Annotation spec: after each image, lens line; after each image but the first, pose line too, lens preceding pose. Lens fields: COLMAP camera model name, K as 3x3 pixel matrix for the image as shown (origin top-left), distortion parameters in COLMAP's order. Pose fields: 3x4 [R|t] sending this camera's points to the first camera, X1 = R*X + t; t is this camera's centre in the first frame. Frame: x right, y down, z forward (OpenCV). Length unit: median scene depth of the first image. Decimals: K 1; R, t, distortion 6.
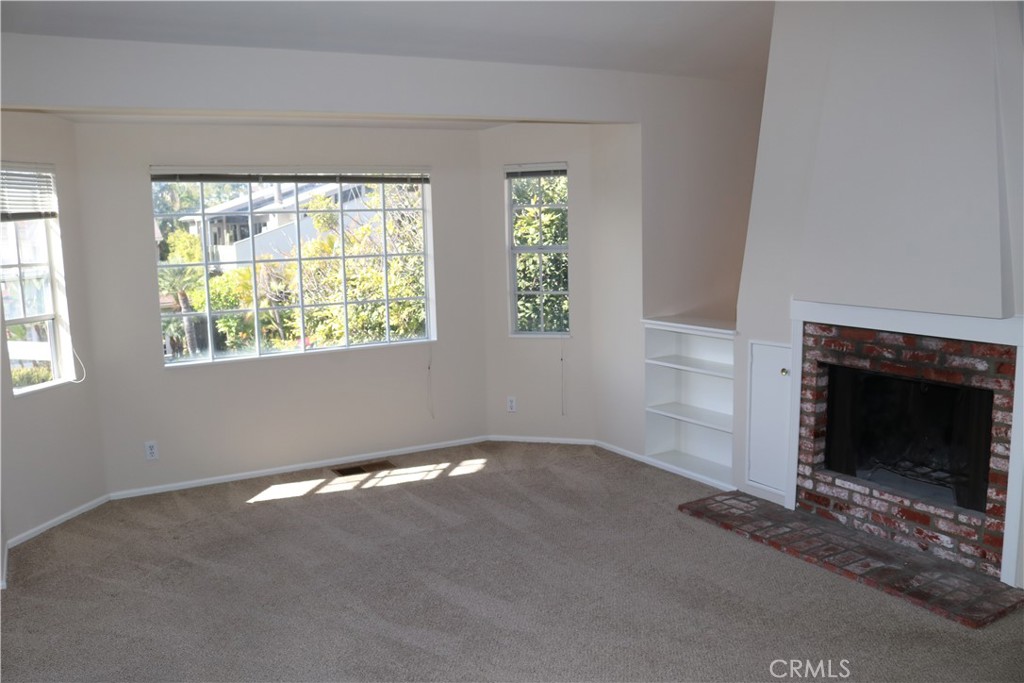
lens RADIAL K [[842.4, 0, 503.5], [0, 842.4, 345.9], [0, 0, 1]] dist [-0.156540, 0.126424]
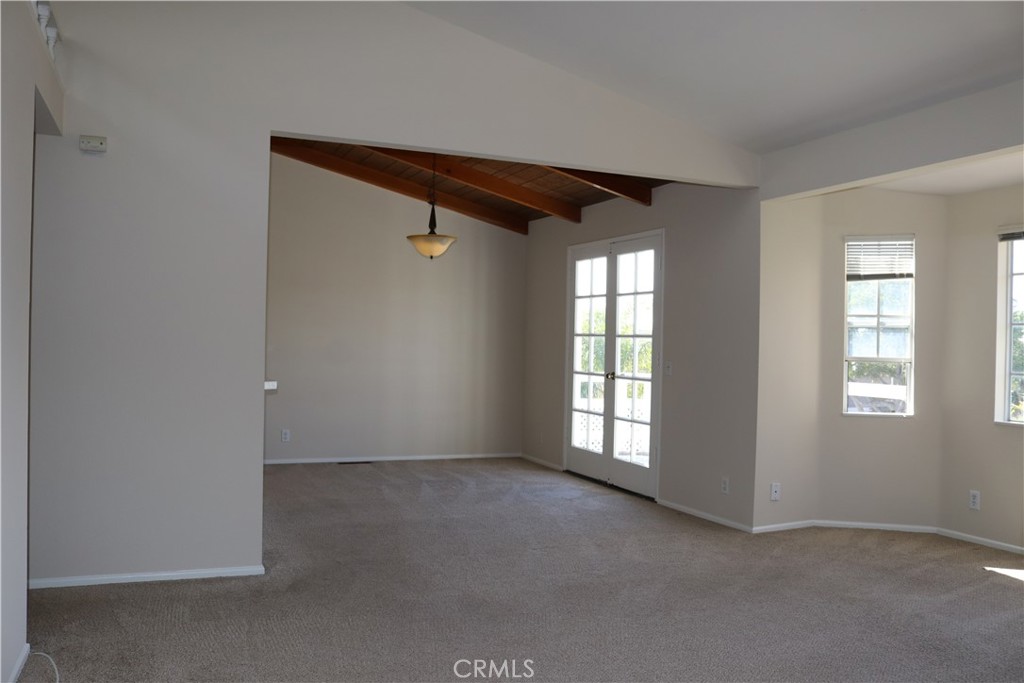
lens RADIAL K [[842.4, 0, 507.0], [0, 842.4, 343.2], [0, 0, 1]] dist [-0.156540, 0.126424]
pose [[-0.122986, 0.028350, -0.992003, 0.753006], [-0.149898, 0.987593, 0.046808, -0.030954], [0.981022, 0.154456, -0.117210, 0.596430]]
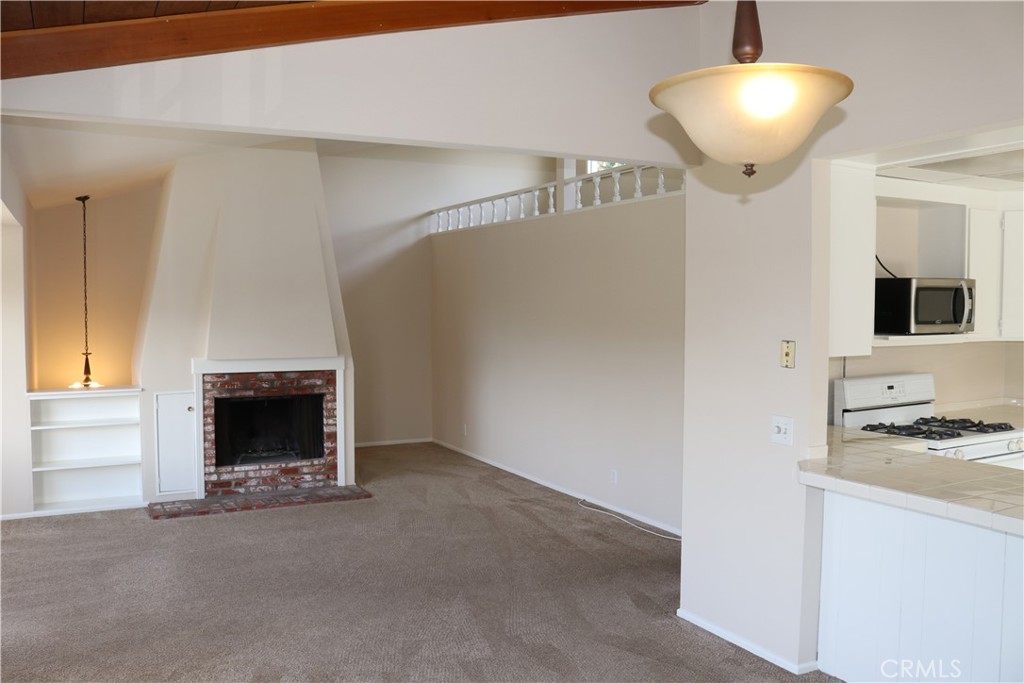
lens RADIAL K [[842.4, 0, 500.3], [0, 842.4, 349.1], [0, 0, 1]] dist [-0.156540, 0.126424]
pose [[0.041729, -0.031370, 0.998636, -1.162265], [0.138653, 0.990018, 0.025305, -0.037476], [-0.989461, 0.137408, 0.045662, 0.358430]]
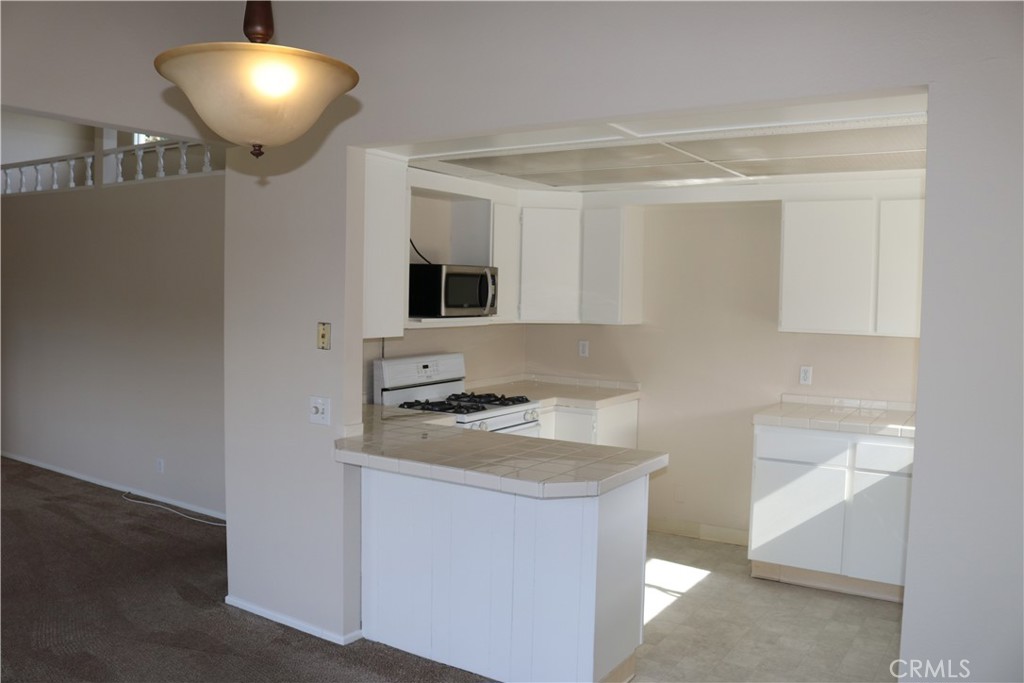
lens RADIAL K [[842.4, 0, 496.8], [0, 842.4, 349.9], [0, 0, 1]] dist [-0.156540, 0.126424]
pose [[-0.449774, -0.049584, 0.891765, -1.166698], [0.112802, 0.987309, 0.111790, -0.033317], [-0.885990, 0.150873, -0.438473, 0.332882]]
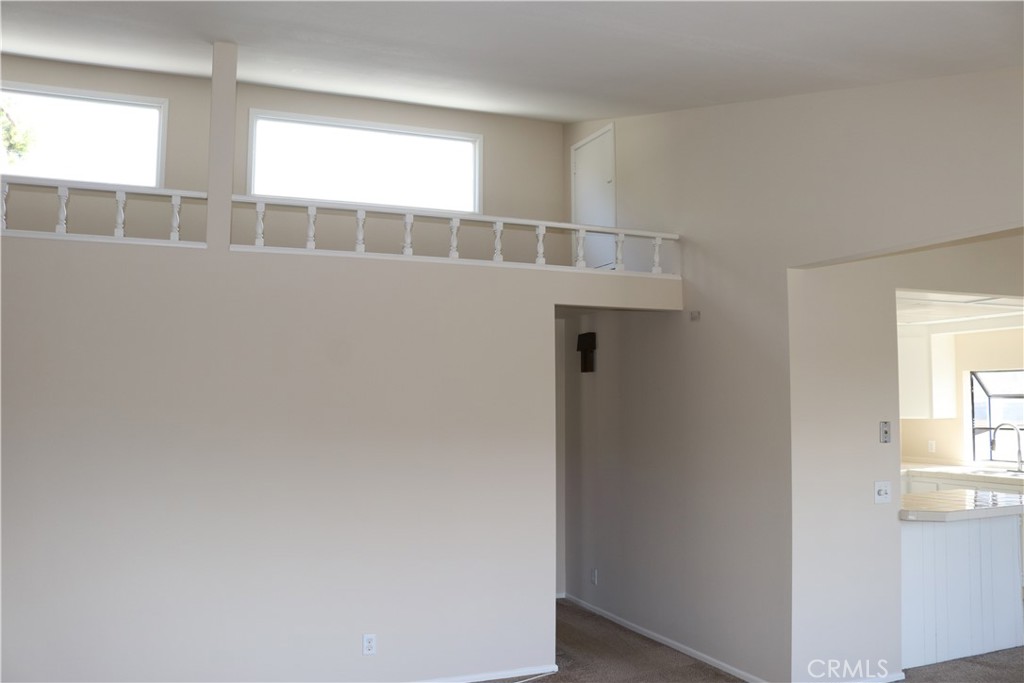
lens RADIAL K [[842.4, 0, 506.3], [0, 842.4, 350.3], [0, 0, 1]] dist [-0.156540, 0.126424]
pose [[-0.992128, 0.039248, 0.118921, 0.041536], [0.047200, 0.996781, 0.064799, -0.169225], [-0.115995, 0.069902, -0.990787, 1.215908]]
